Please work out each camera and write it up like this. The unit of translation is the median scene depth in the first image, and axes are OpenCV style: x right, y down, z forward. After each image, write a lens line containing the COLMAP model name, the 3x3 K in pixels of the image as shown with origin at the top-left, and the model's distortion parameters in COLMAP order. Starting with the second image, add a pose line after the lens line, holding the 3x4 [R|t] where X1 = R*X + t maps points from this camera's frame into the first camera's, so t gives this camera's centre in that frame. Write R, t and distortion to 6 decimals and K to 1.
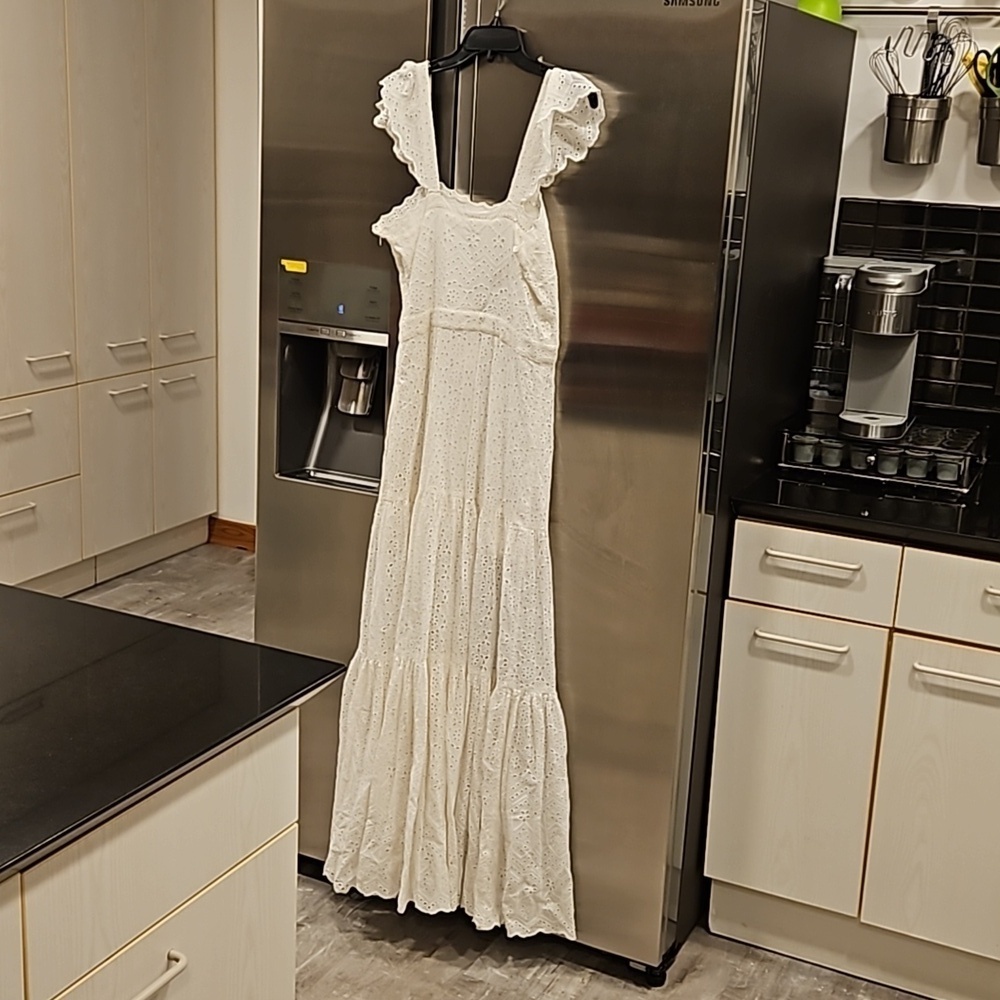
lens RADIAL K [[1416.3, 0, 501.7], [0, 1416.3, 496.0], [0, 0, 1]] dist [0.056237, 0.000000]
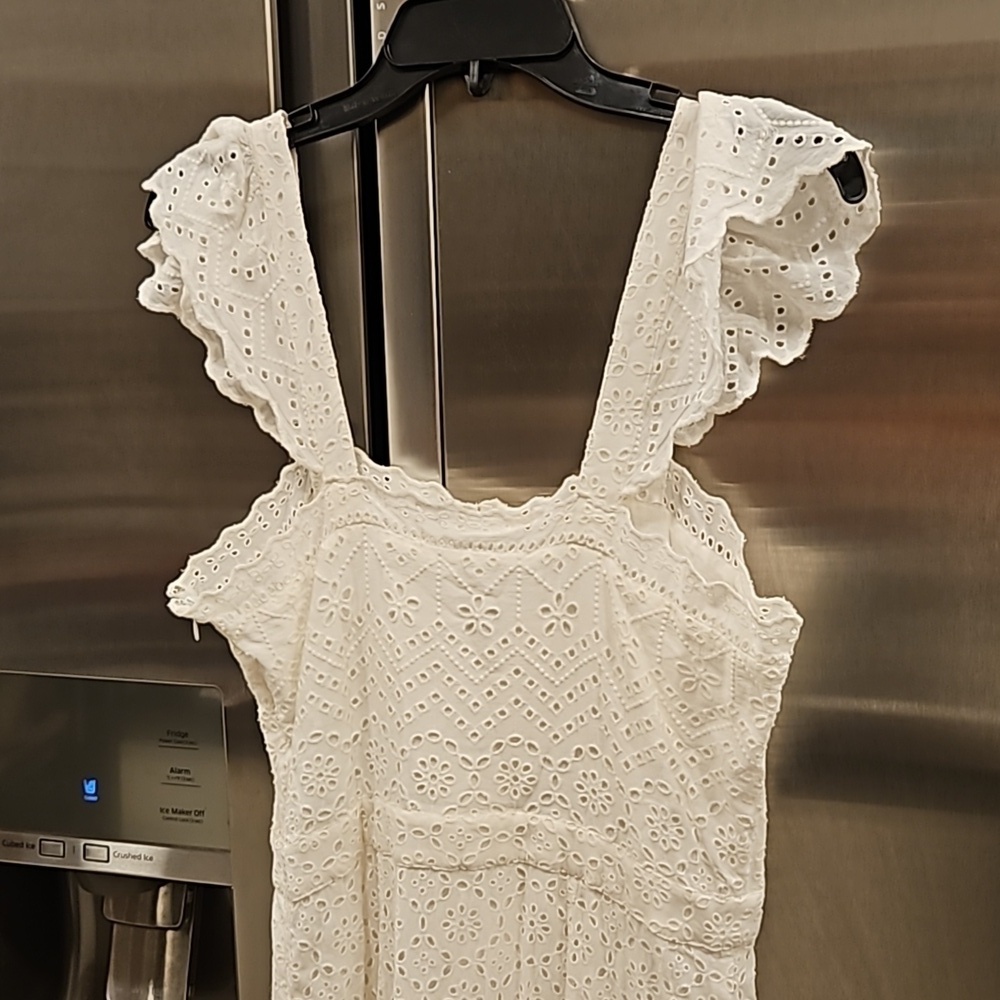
lens RADIAL K [[1416.3, 0, 473.1], [0, 1416.3, 492.3], [0, 0, 1]] dist [0.056237, 0.000000]
pose [[0.982683, -0.114896, 0.145371, -0.066490], [0.124384, 0.990542, -0.057925, -0.187197], [-0.137341, 0.075004, 0.987680, 0.655595]]
